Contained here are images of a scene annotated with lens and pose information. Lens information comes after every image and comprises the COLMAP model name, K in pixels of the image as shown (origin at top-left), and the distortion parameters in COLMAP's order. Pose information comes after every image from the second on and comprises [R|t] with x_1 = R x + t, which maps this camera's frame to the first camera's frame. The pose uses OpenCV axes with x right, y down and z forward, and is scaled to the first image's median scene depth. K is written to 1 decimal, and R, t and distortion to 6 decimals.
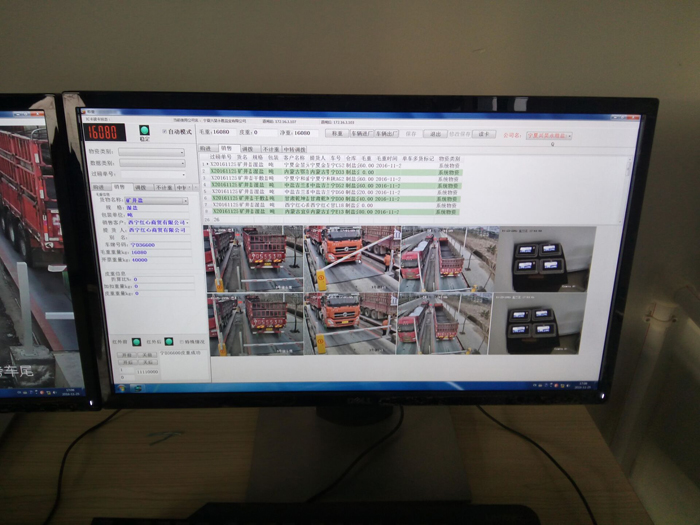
lens RADIAL K [[621.0, 0, 349.6], [0, 621.0, 260.1], [0, 0, 1]] dist [0.040858, -0.071028]
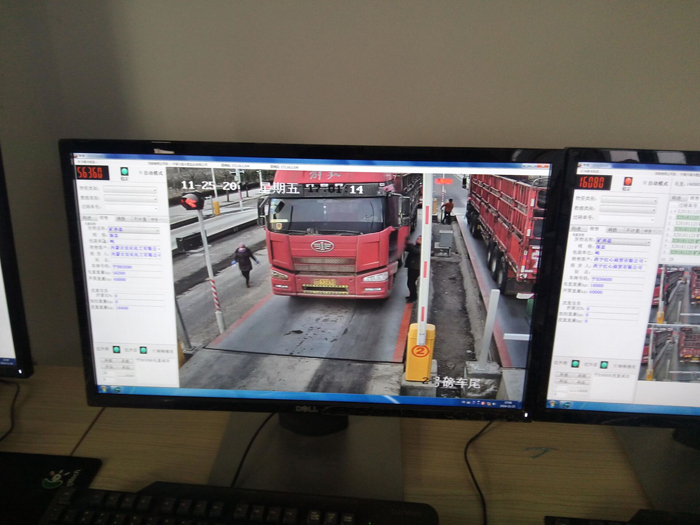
lens RADIAL K [[621.0, 0, 350.1], [0, 621.0, 266.2], [0, 0, 1]] dist [0.040858, -0.071028]
pose [[0.995611, 0.039225, -0.084976, -0.681668], [-0.043146, 0.998064, -0.044801, 0.023059], [0.083054, 0.048271, 0.995375, -0.183153]]
